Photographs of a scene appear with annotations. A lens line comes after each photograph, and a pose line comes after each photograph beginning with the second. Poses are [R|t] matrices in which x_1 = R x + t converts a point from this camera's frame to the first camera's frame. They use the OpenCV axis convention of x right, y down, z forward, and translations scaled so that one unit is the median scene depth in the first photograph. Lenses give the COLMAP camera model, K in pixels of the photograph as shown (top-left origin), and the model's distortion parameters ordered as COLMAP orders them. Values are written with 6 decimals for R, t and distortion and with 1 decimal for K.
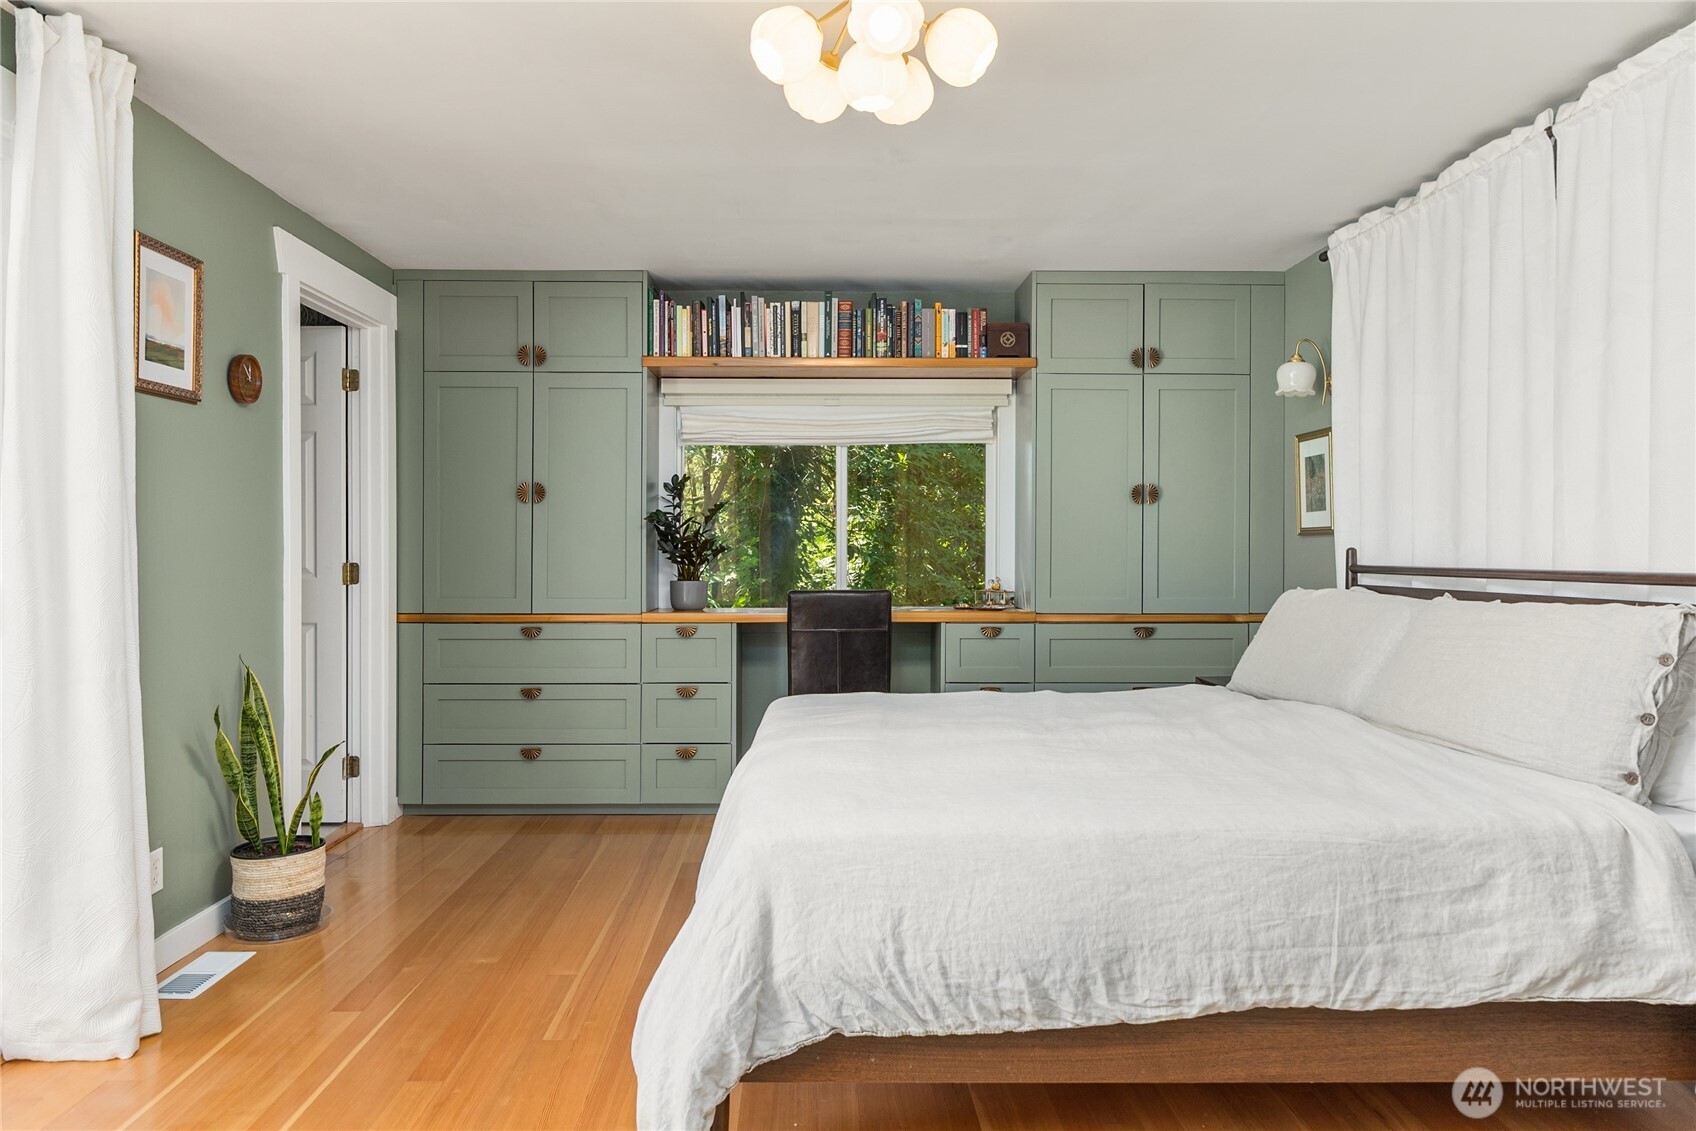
lens RADIAL K [[1164.8, 0, 848.0], [0, 1164.8, 565.5], [0, 0, 1]] dist [0.001066, -0.000101]
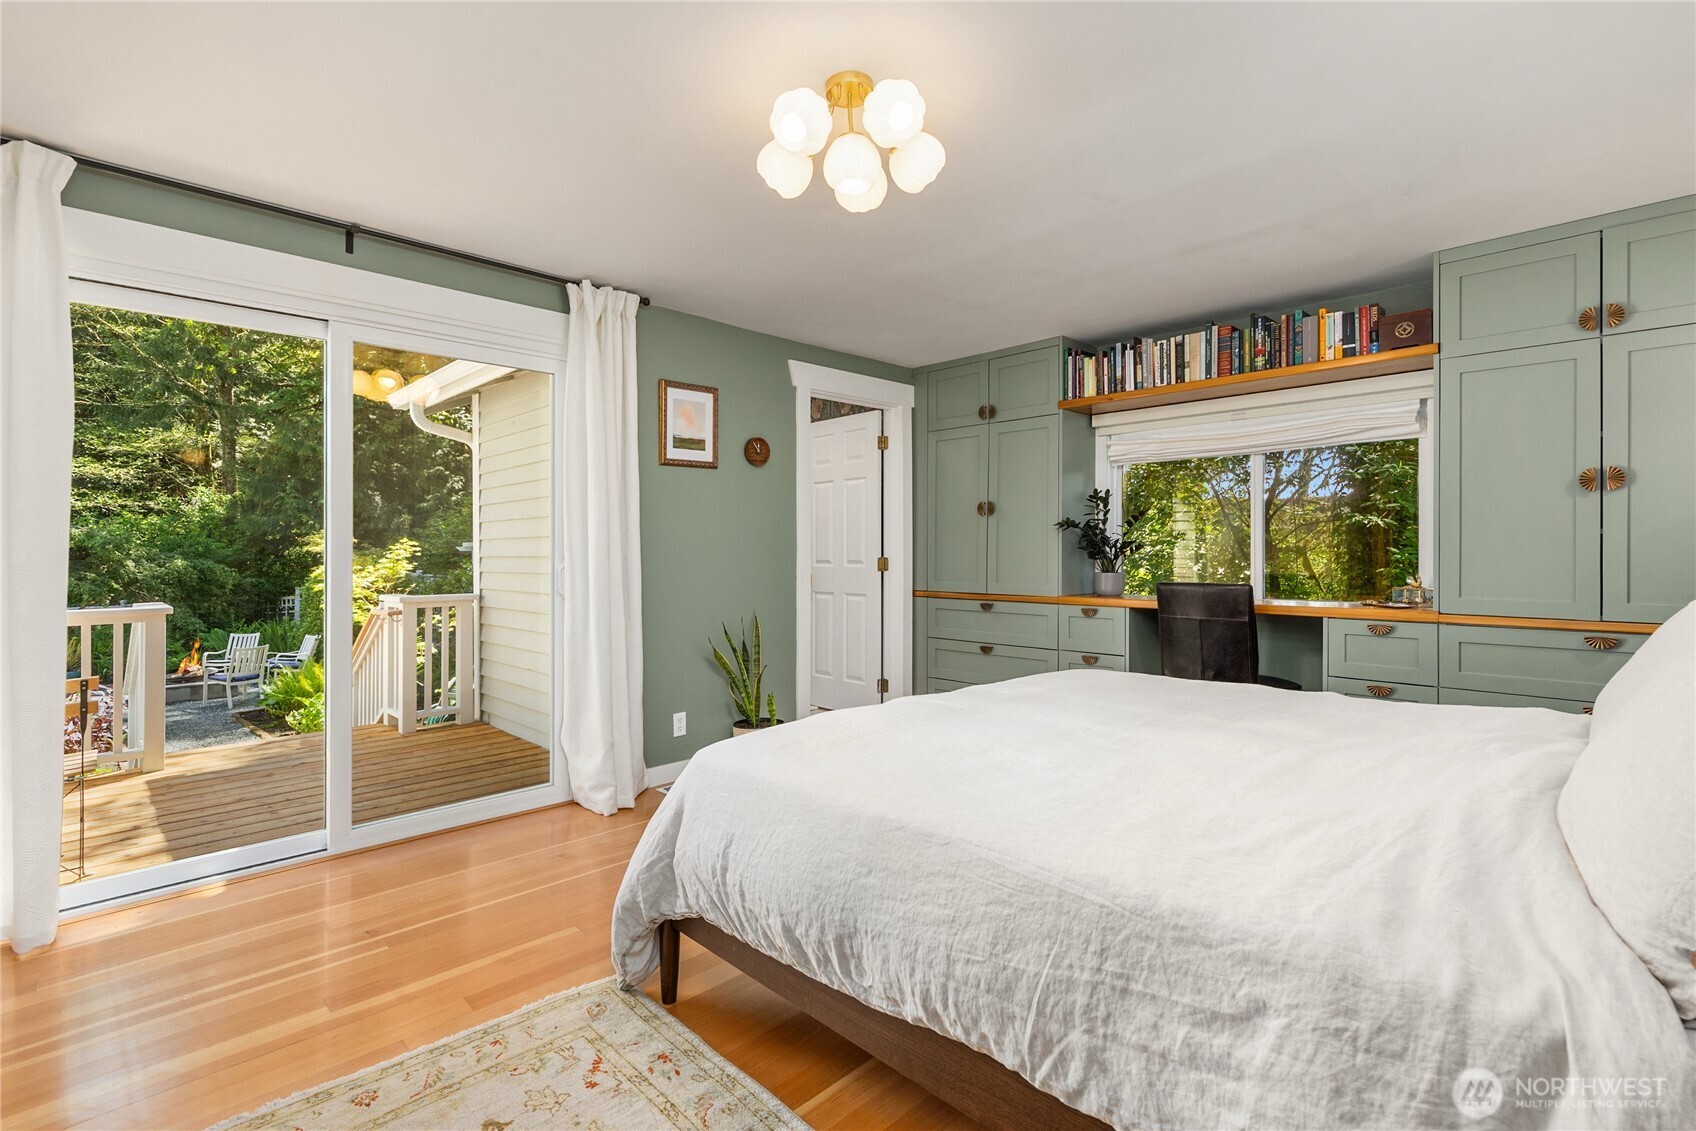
lens RADIAL K [[786.7, 0, 848.0], [0, 786.7, 565.5], [0, 0, 1]] dist [0.000763, 0.000379]
pose [[0.680482, 0.009098, -0.732709, 0.469340], [-0.004285, 0.999955, 0.008437, -0.000990], [0.732753, -0.002601, 0.680490, 0.325675]]
